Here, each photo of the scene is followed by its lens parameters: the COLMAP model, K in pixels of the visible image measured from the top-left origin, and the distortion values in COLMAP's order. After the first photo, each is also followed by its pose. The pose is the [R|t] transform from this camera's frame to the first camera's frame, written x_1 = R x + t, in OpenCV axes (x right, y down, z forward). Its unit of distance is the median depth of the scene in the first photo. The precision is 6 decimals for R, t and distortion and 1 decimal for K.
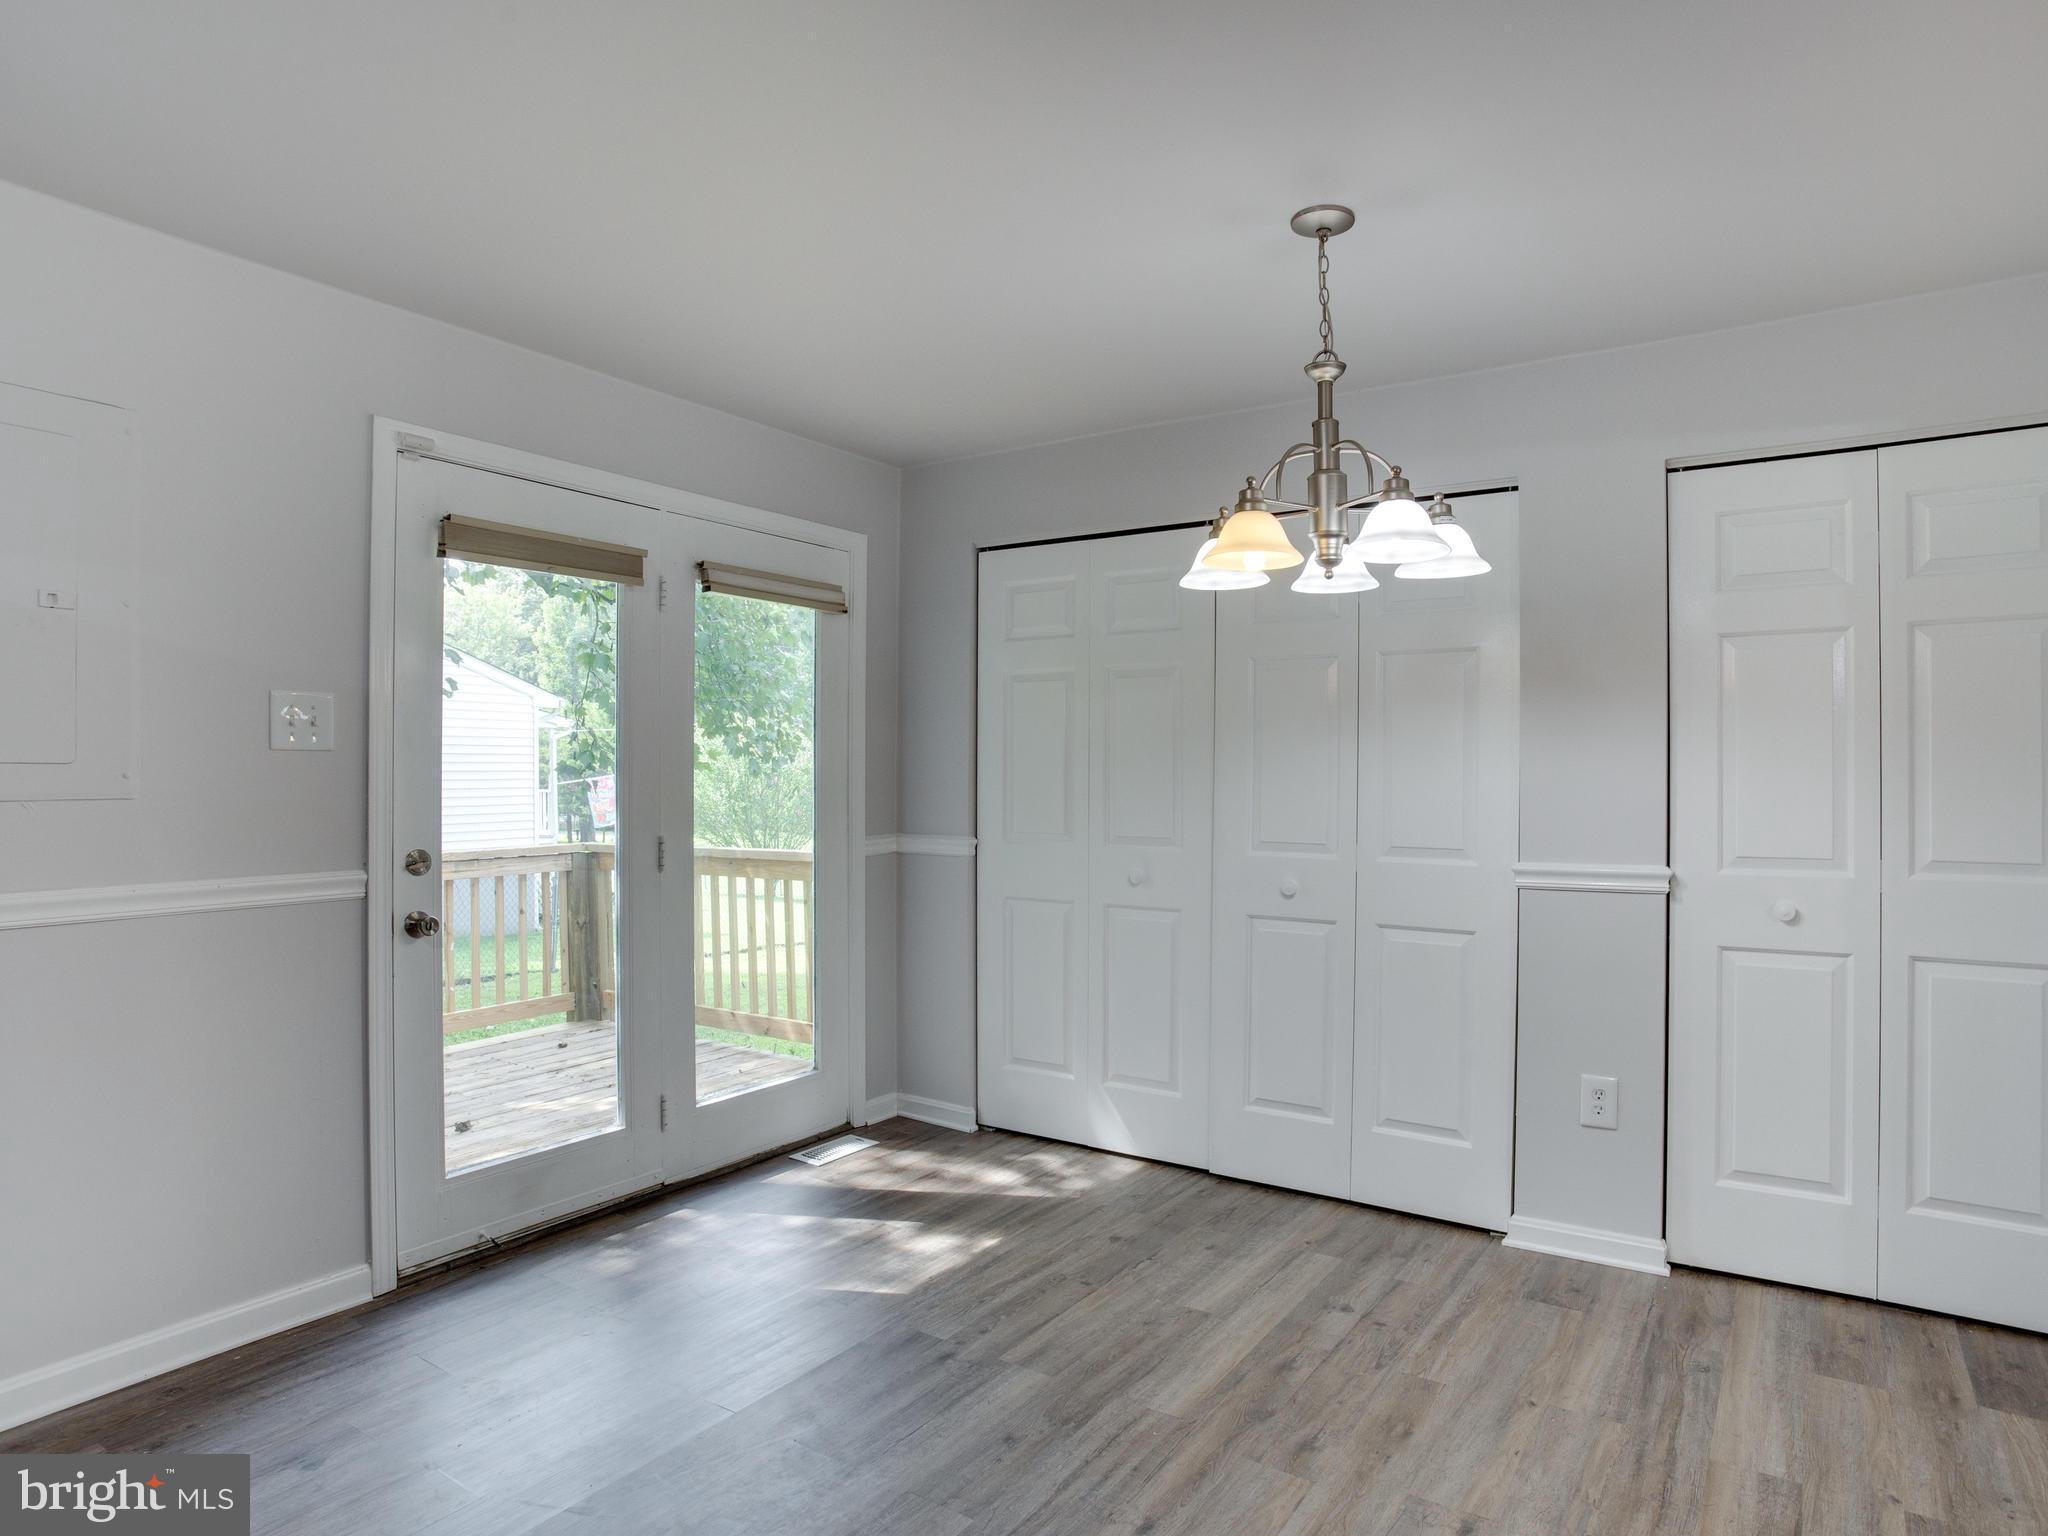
lens RADIAL K [[1189.9, 0, 1044.8], [0, 1189.9, 780.2], [0, 0, 1]] dist [-0.083973, 0.040855]
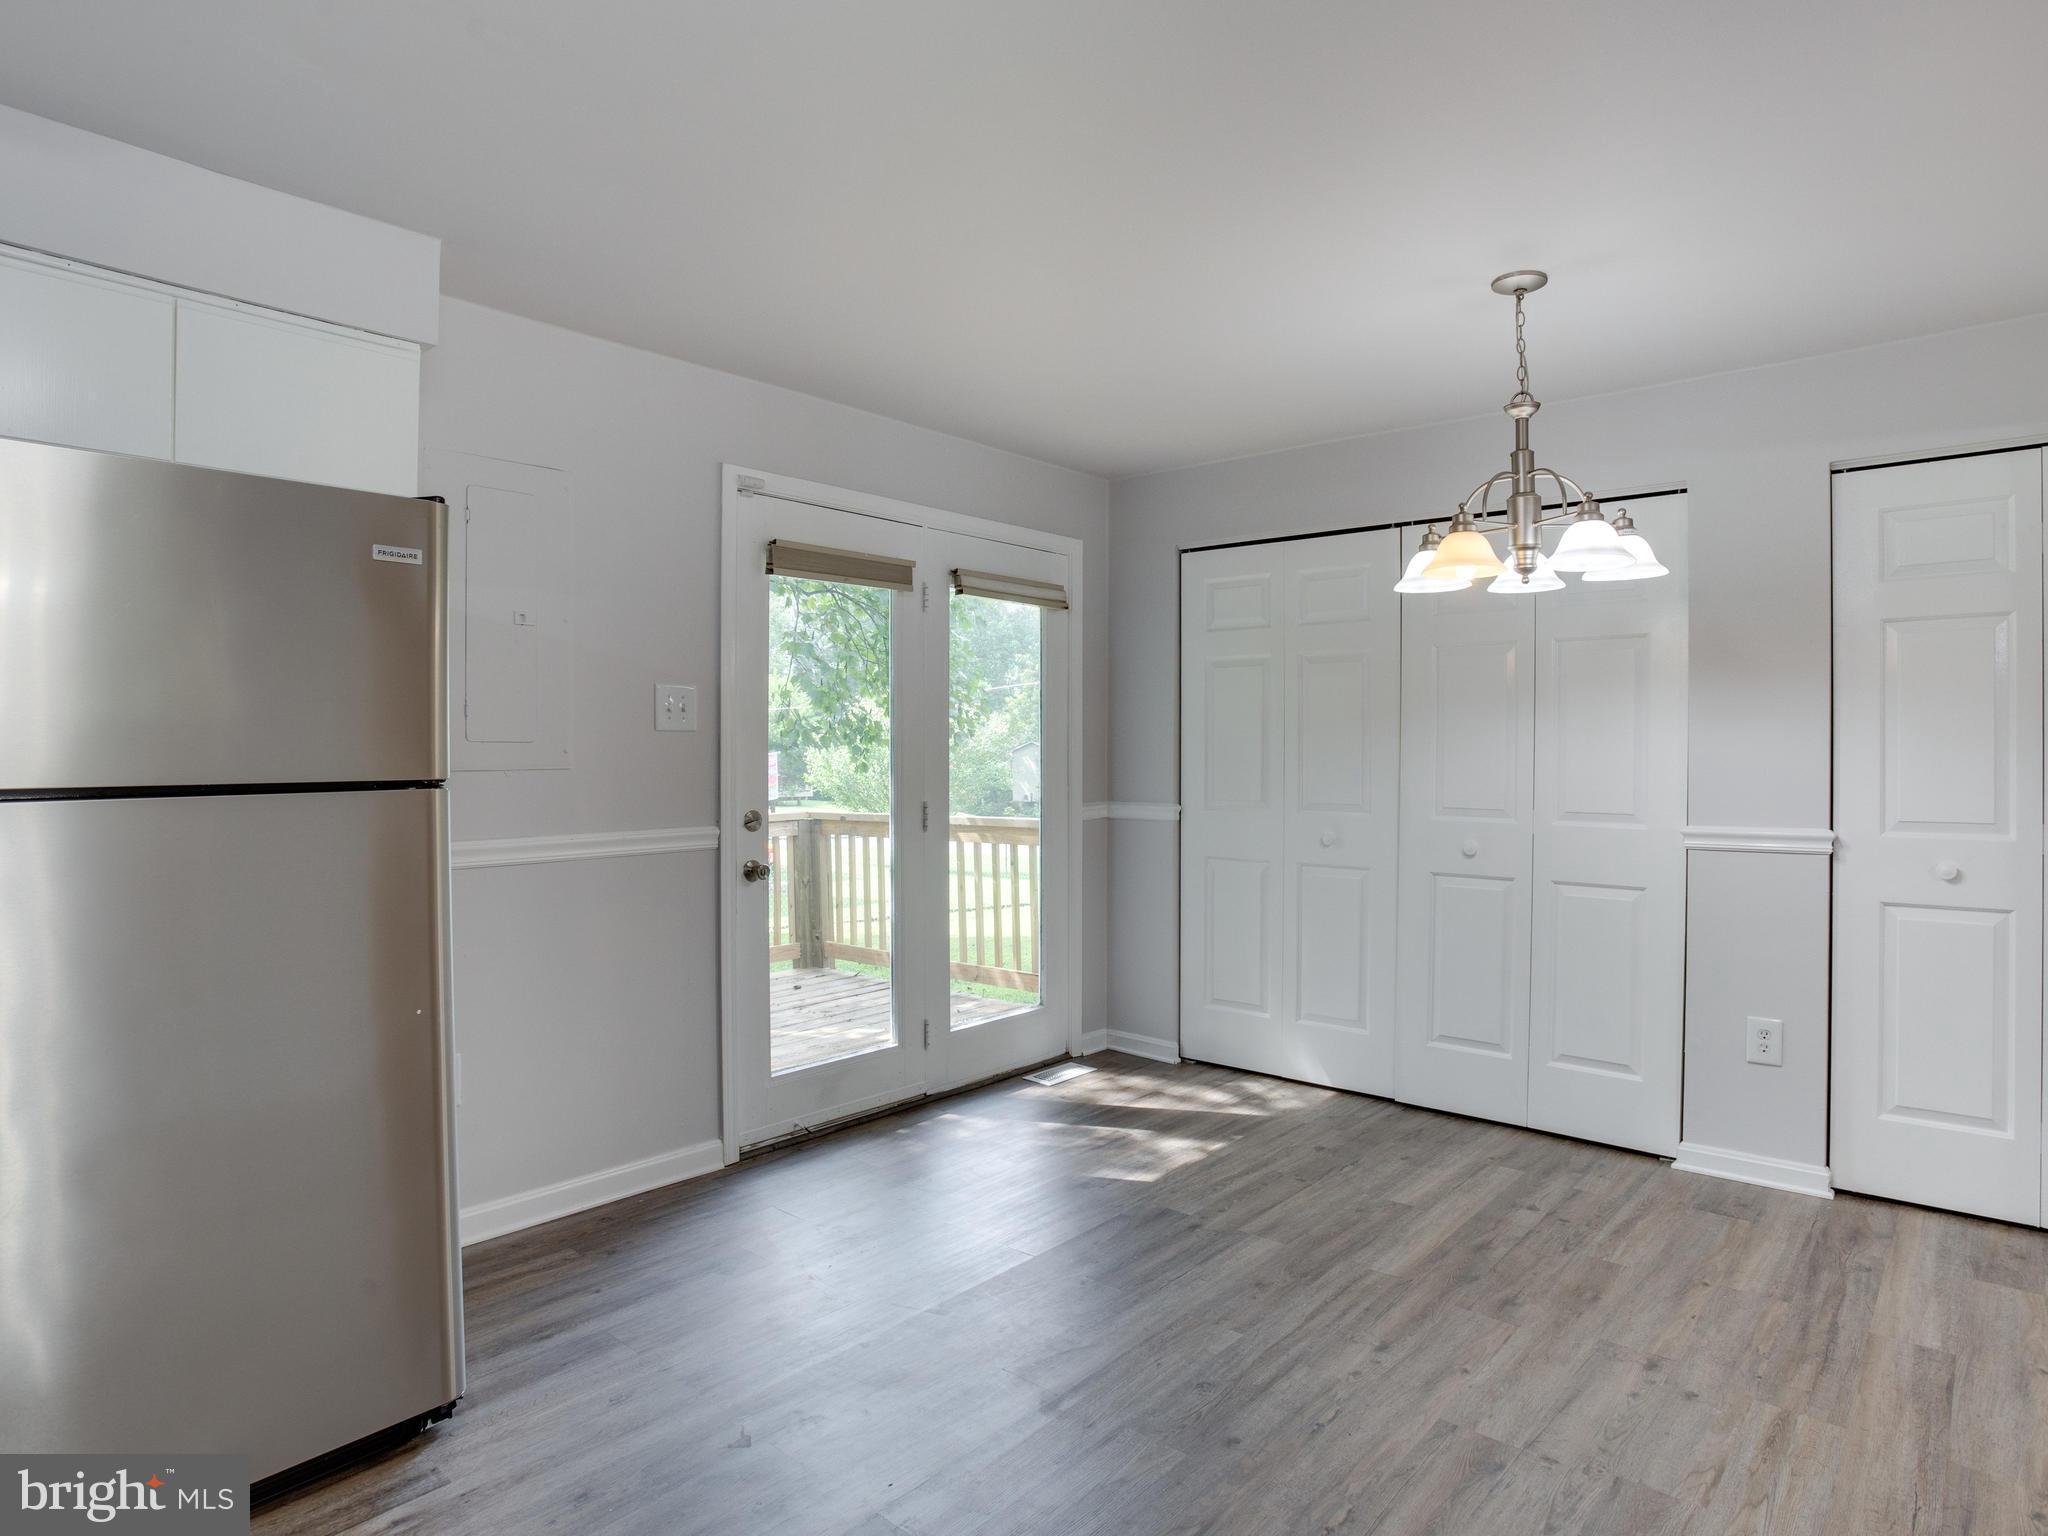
lens RADIAL K [[1167.1, 0, 1004.7], [0, 1167.1, 763.9], [0, 0, 1]] dist [-0.074042, 0.031942]
pose [[0.989759, -0.001281, -0.142744, -0.100322], [0.002159, 0.999980, 0.006001, 0.003354], [0.142734, -0.006248, 0.989741, -0.198383]]
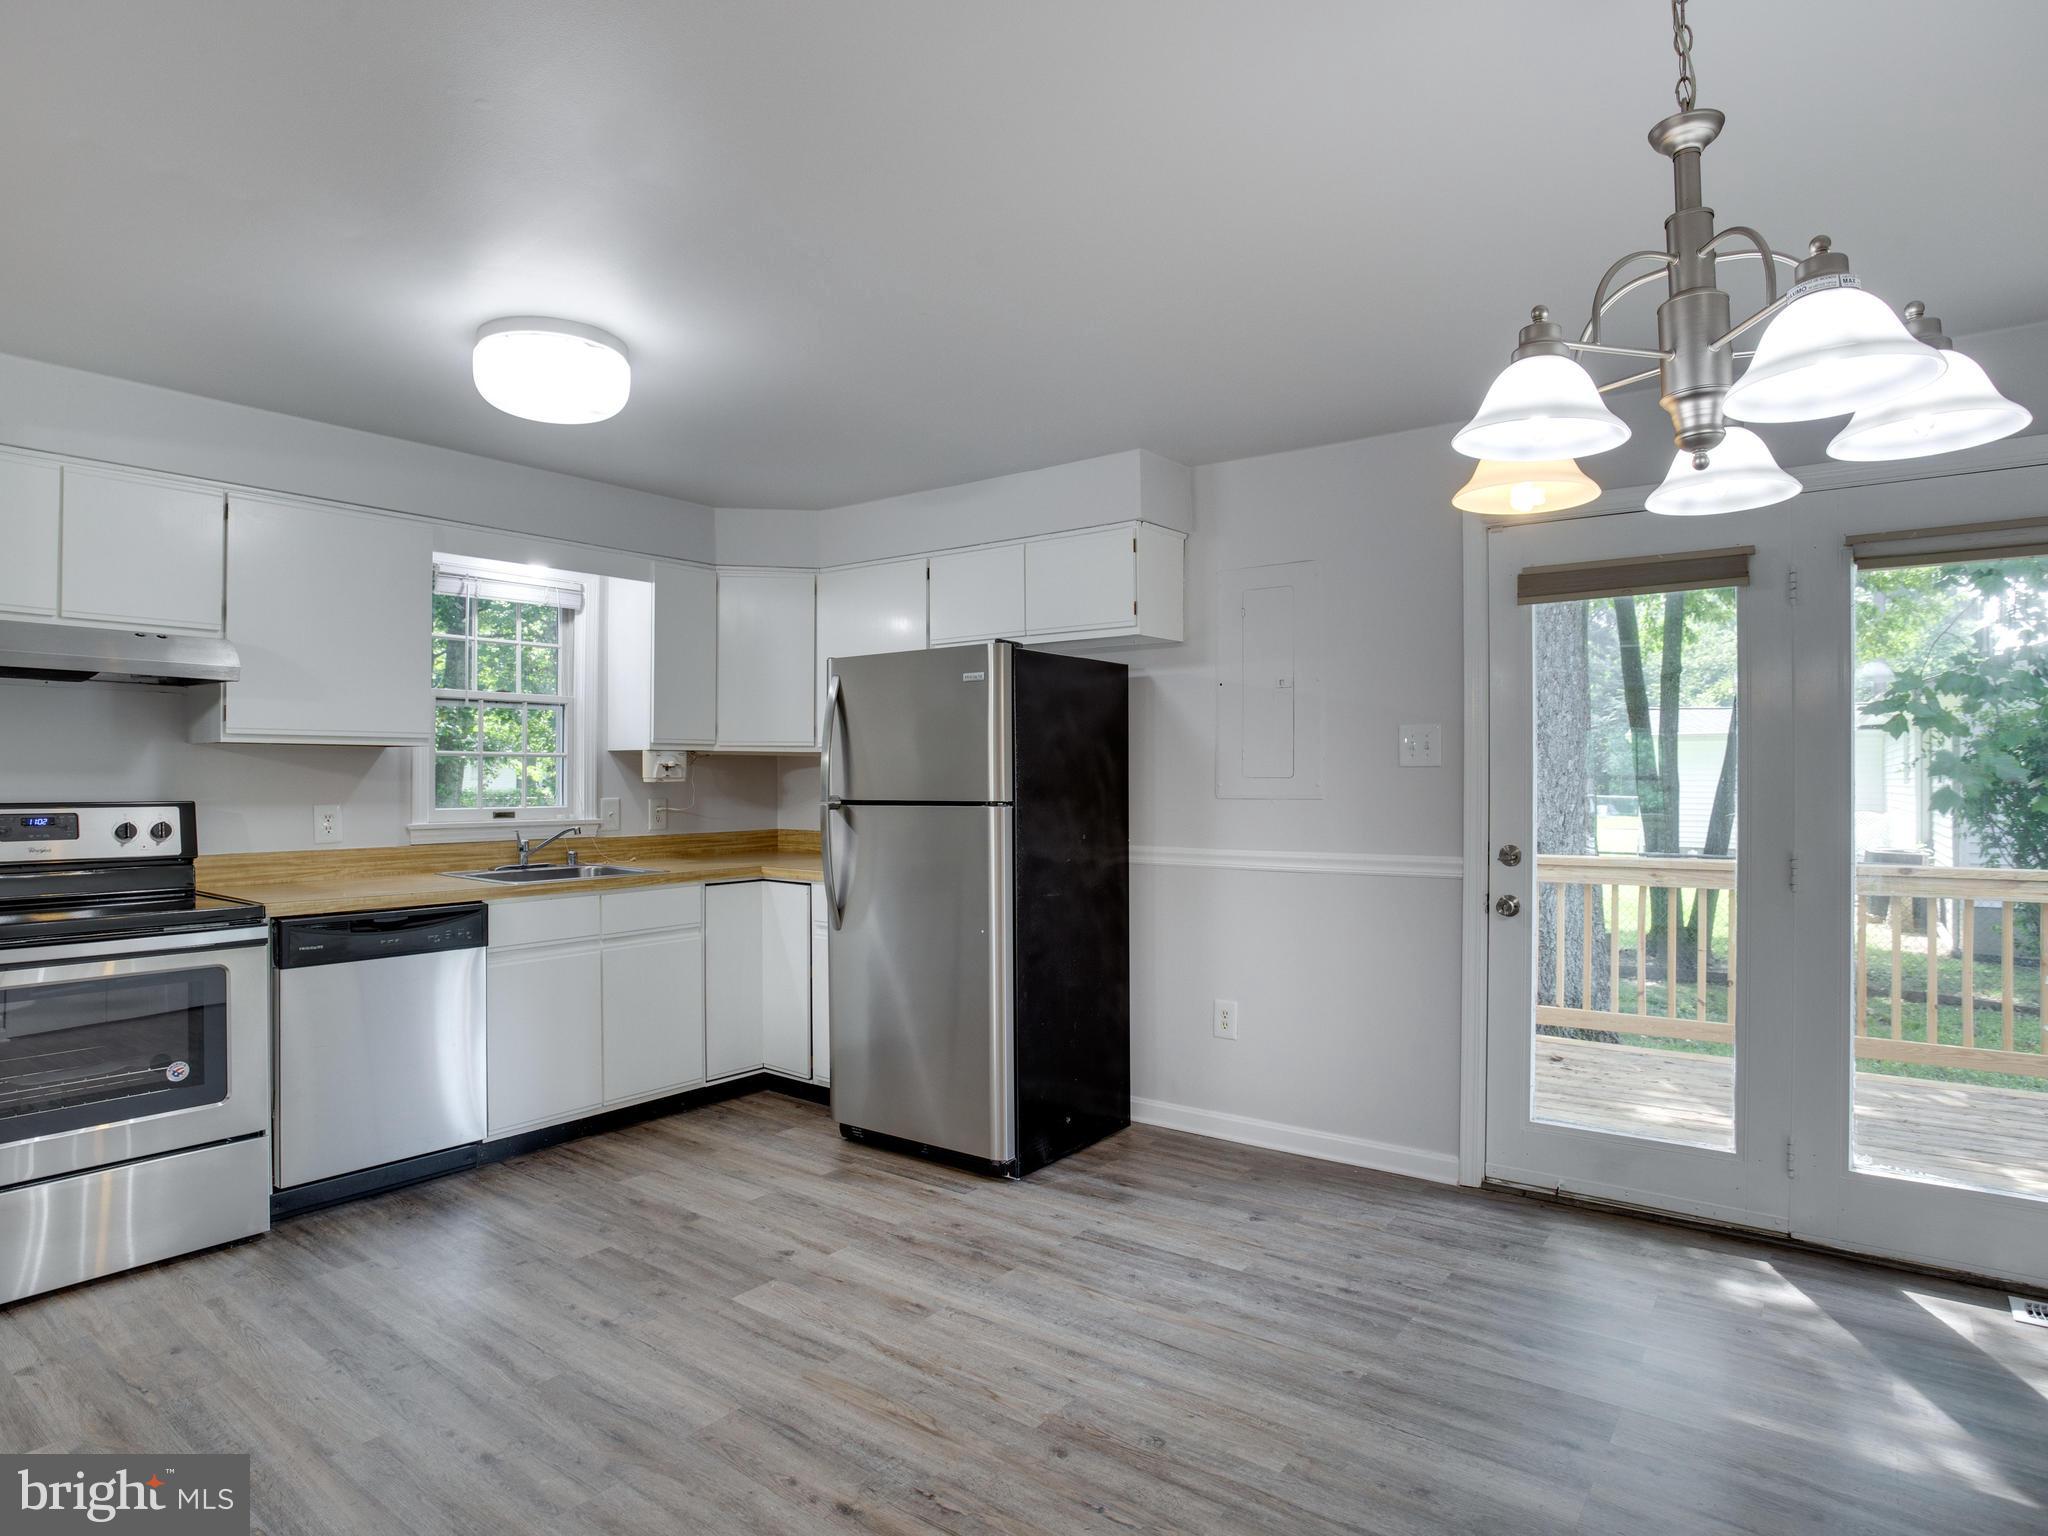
lens RADIAL K [[1135.4, 0, 1036.0], [0, 1135.4, 764.6], [0, 0, 1]] dist [-0.074834, 0.029013]
pose [[-0.051513, -0.013542, -0.998580, 0.712545], [-0.003692, 0.999904, -0.013369, -0.008267], [0.998665, 0.002998, -0.051558, 0.588238]]
